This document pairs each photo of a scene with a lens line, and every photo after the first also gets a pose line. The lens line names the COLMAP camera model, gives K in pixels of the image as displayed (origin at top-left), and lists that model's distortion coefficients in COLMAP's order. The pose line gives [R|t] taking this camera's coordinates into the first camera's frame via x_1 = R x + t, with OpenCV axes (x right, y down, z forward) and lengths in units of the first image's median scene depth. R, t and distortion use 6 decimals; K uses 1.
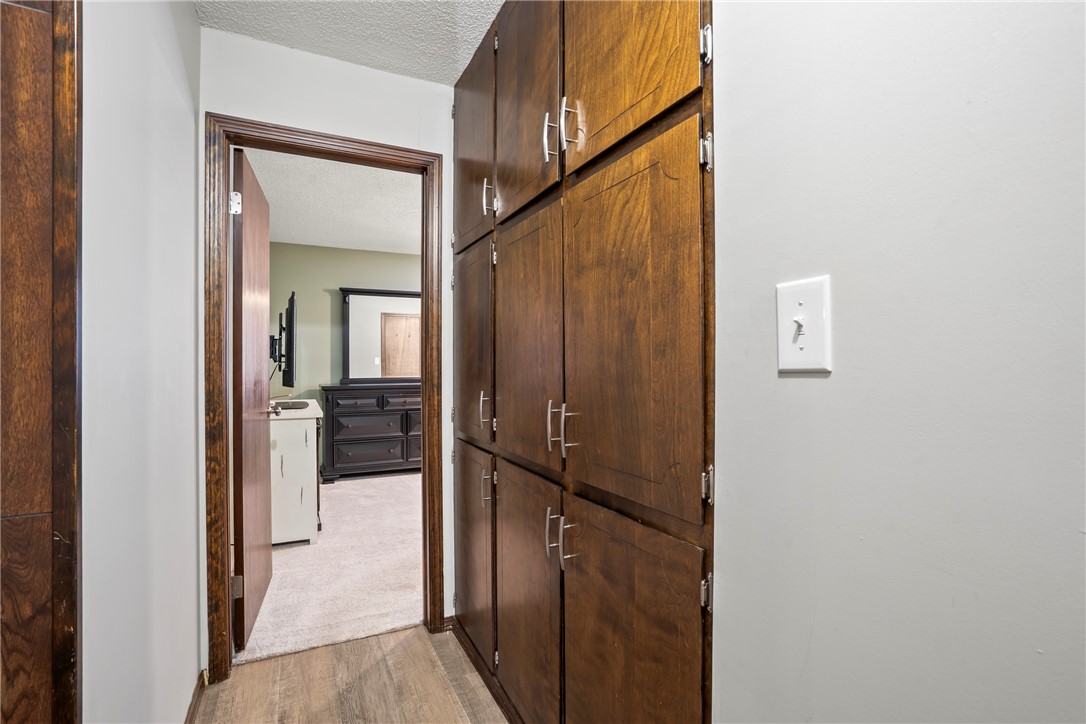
lens RADIAL K [[500.3, 0, 540.0], [0, 500.3, 363.3], [0, 0, 1]] dist [-0.045438, 0.023112]
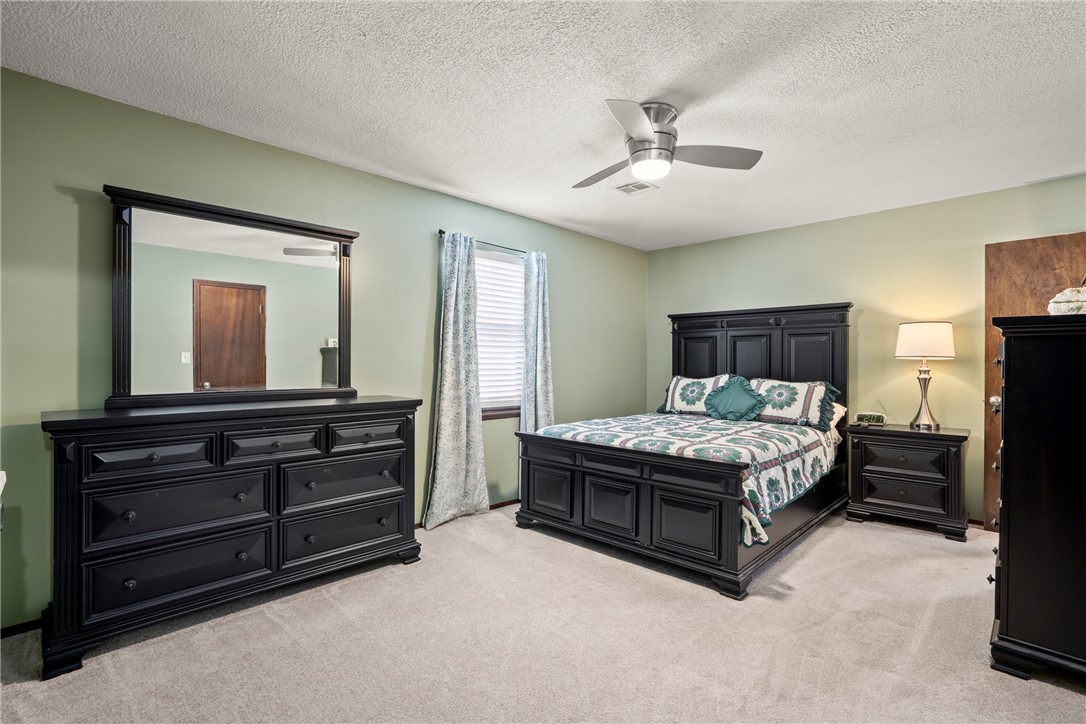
lens RADIAL K [[500.3, 0, 540.0], [0, 500.3, 363.3], [0, 0, 1]] dist [-0.045438, 0.023112]
pose [[0.943911, 0.005265, 0.330158, -0.189438], [-0.004851, 0.999986, -0.002078, 0.001281], [-0.330164, 0.000360, 0.943923, 0.482633]]
